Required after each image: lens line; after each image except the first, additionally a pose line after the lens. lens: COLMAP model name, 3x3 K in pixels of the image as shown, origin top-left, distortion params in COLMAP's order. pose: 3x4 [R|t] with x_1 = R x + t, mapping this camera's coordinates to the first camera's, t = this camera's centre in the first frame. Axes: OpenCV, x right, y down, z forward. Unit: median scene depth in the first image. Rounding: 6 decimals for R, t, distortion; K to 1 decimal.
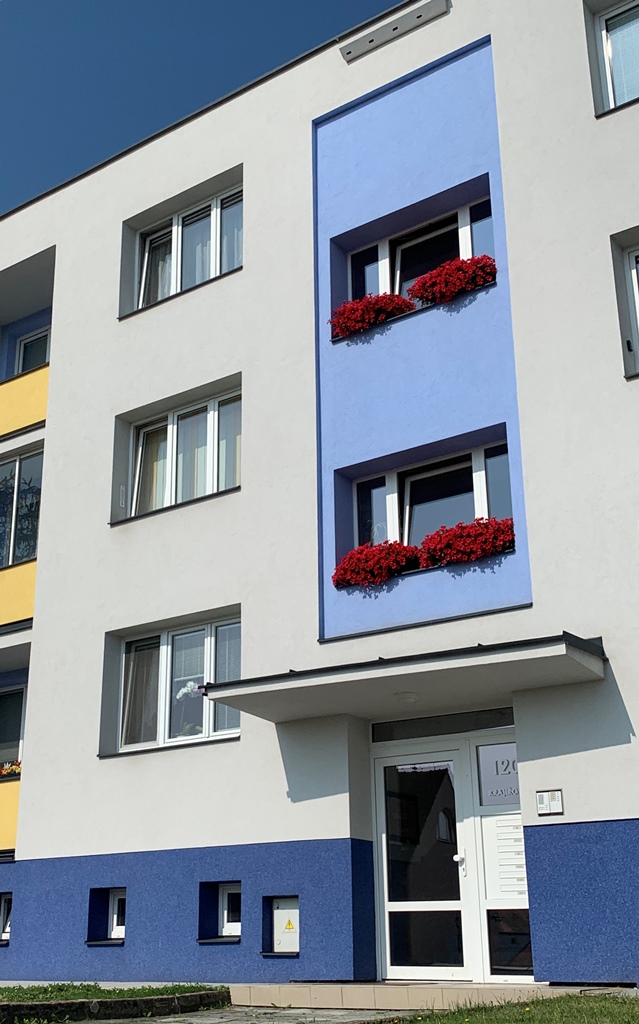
lens RADIAL K [[1219.7, 0, 318.4], [0, 1219.7, 509.5], [0, 0, 1]] dist [0.032768, 0.000000]
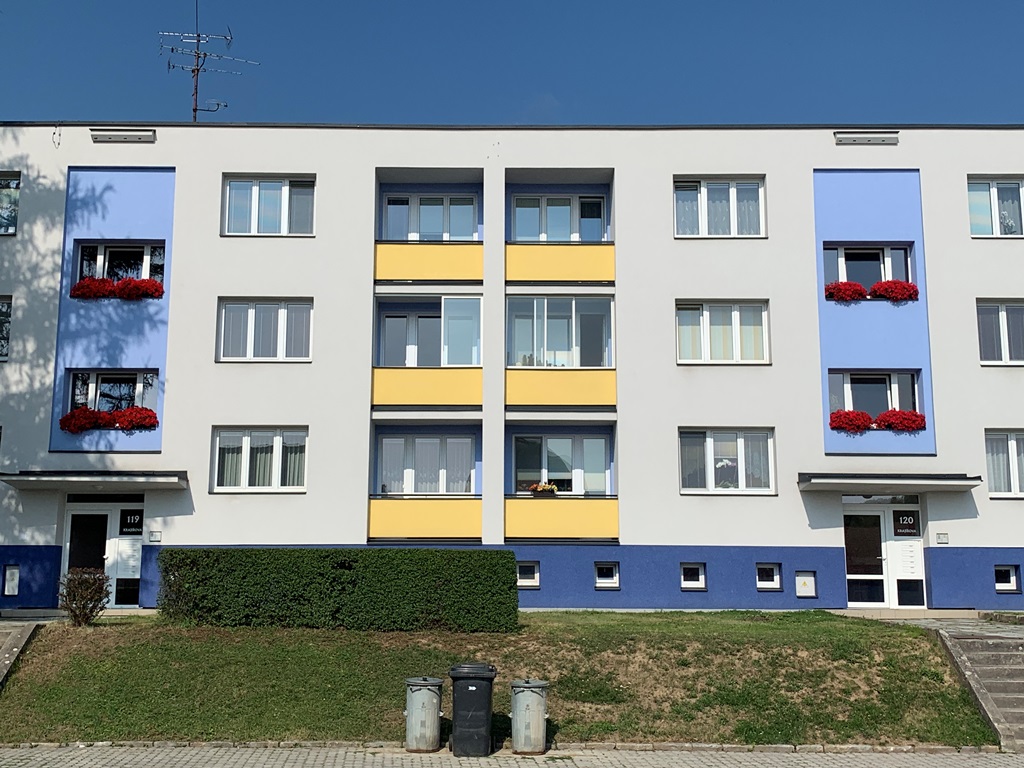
lens RADIAL K [[1236.4, 0, 511.5], [0, 1236.4, 383.7], [0, 0, 1]] dist [-0.008501, 0.000000]
pose [[0.793270, 0.110149, 0.598824, -1.752228], [-0.215826, 0.970508, 0.107390, -0.123244], [-0.569334, -0.214431, 0.793648, -0.353449]]
